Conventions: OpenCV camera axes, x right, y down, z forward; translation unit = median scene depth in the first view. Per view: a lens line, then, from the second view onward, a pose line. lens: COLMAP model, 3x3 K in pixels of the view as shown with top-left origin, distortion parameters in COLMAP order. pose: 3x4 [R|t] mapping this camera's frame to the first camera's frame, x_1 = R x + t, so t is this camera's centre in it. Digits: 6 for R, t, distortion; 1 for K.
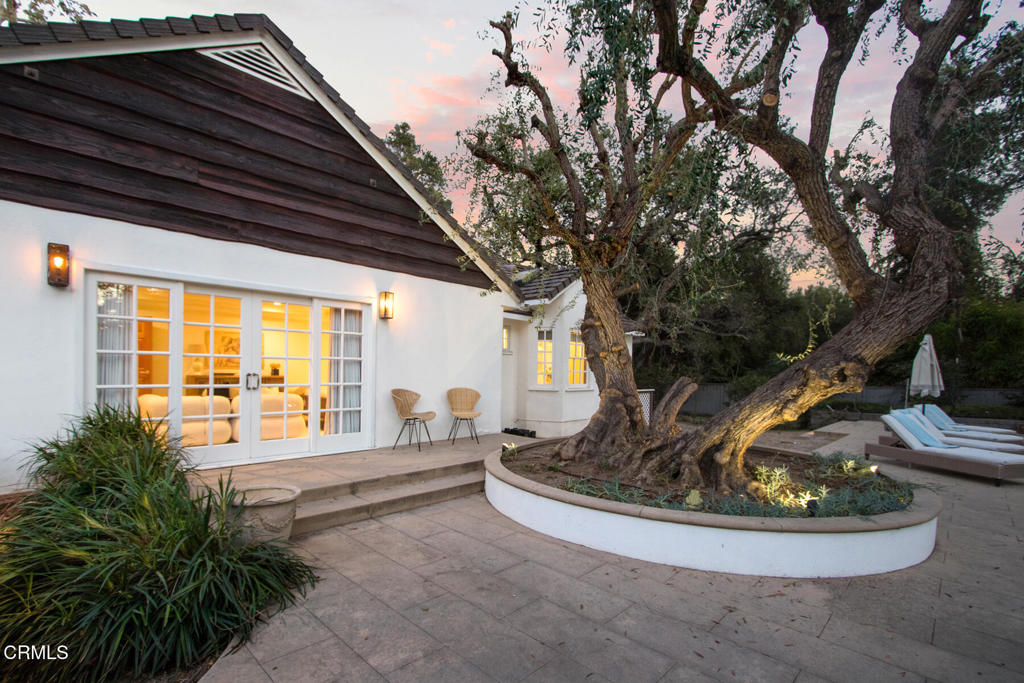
lens RADIAL K [[483.1, 0, 513.3], [0, 483.1, 375.2], [0, 0, 1]] dist [0.000745, -0.000073]
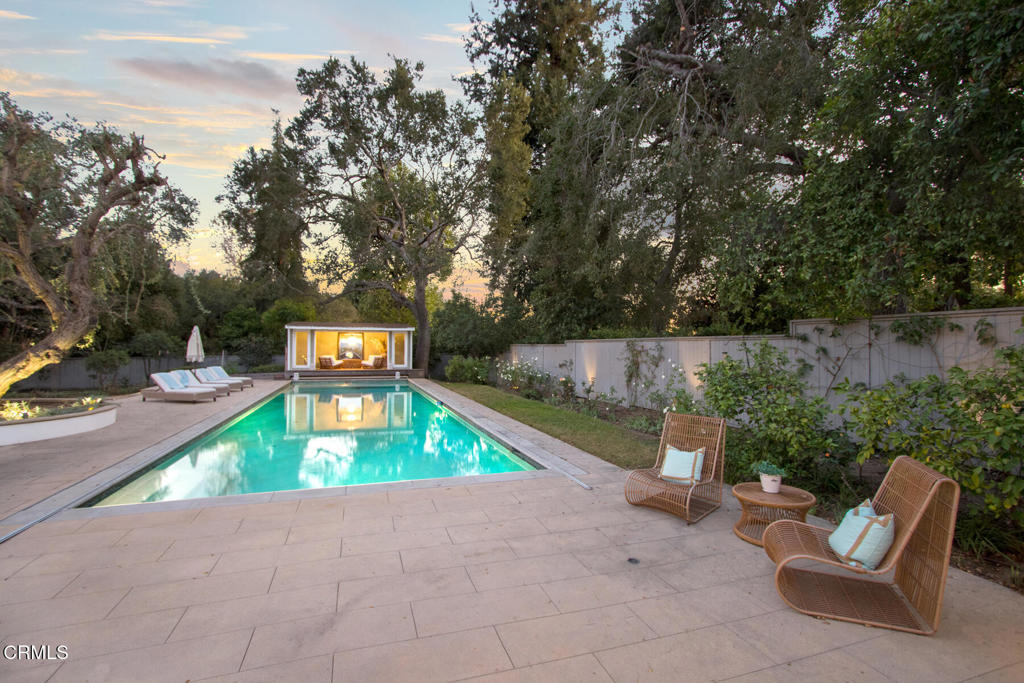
lens RADIAL K [[455.3, 0, 492.7], [0, 455.3, 345.0], [0, 0, 1]] dist [0.000311, 0.000058]
pose [[0.480119, -0.014367, 0.877086, -0.104886], [0.014929, 0.999855, 0.008206, -0.021897], [-0.877076, 0.009154, 0.480264, -1.134564]]
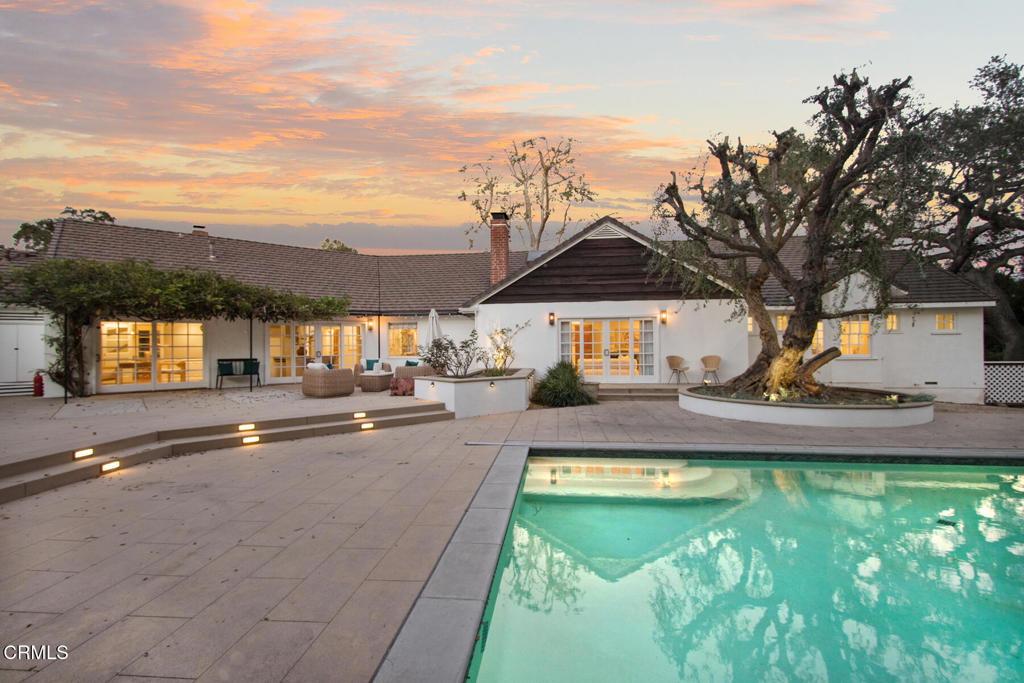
lens RADIAL K [[467.4, 0, 512.0], [0, 467.4, 341.5], [0, 0, 1]] dist [0.031469, 0.000042]
pose [[0.630565, -0.034315, -0.775378, 1.003929], [0.012225, 0.999337, -0.034285, 0.030909], [0.776040, 0.012140, 0.630566, -0.906848]]
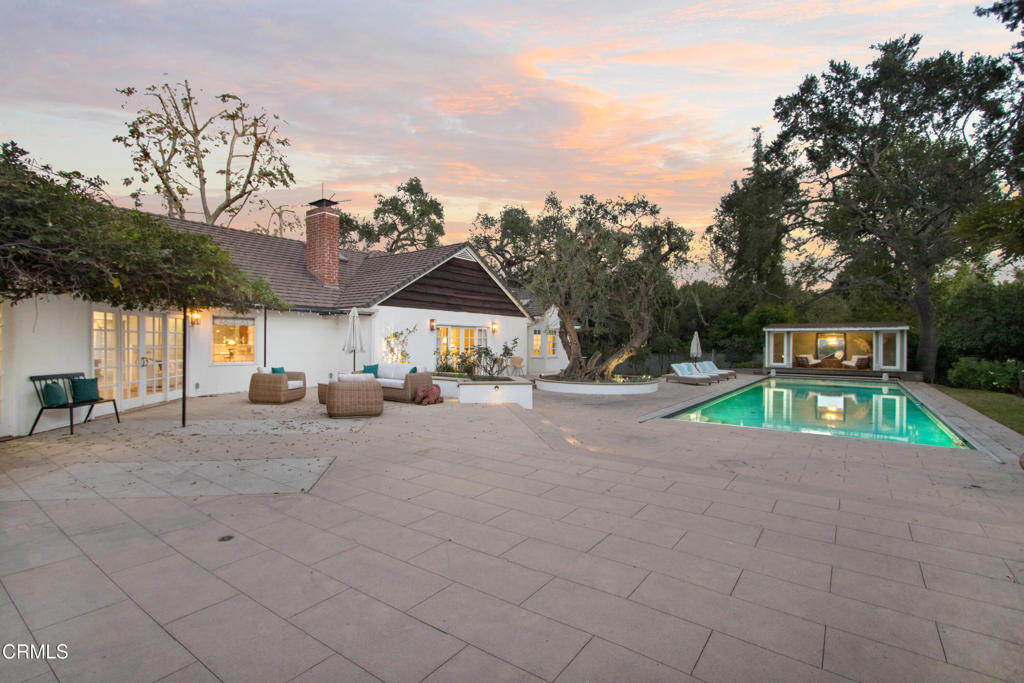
lens RADIAL K [[455.9, 0, 518.6], [0, 455.9, 343.2], [0, 0, 1]] dist [0.000564, -0.000096]
pose [[0.990001, -0.013579, 0.140405, -0.540956], [0.014958, 0.999850, -0.008775, -0.029804], [-0.140264, 0.010787, 0.990055, -1.788299]]
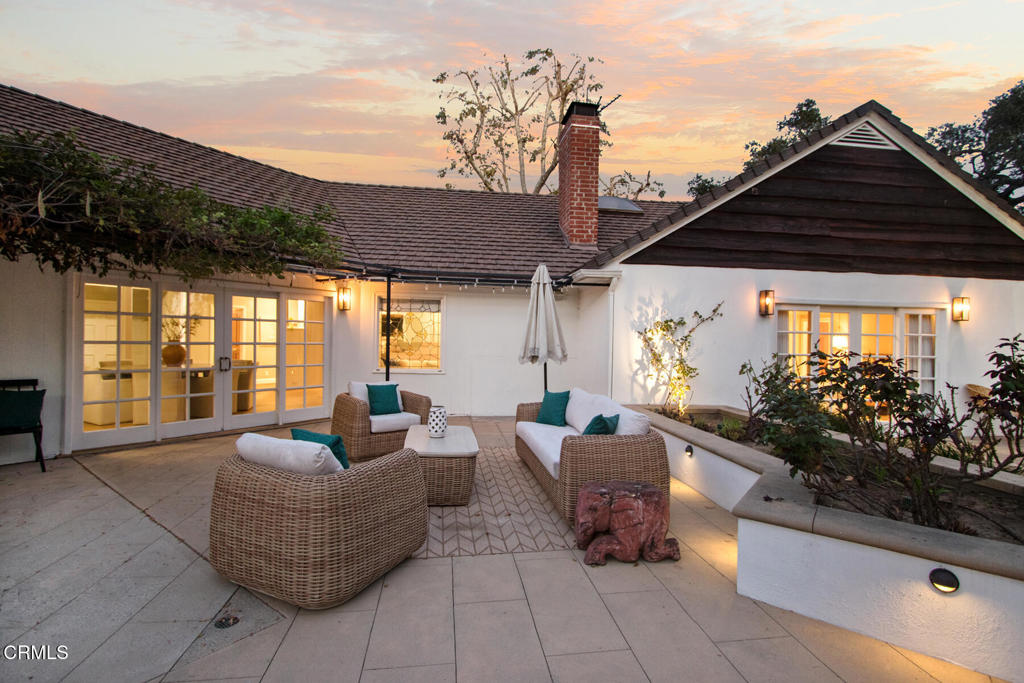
lens RADIAL K [[484.6, 0, 507.1], [0, 484.6, 337.4], [0, 0, 1]] dist [0.000043, 0.000052]
pose [[0.780541, -0.005502, -0.625080, -0.413059], [-0.014327, 0.999541, -0.026688, -0.037123], [0.624940, 0.029786, 0.780104, -0.571707]]
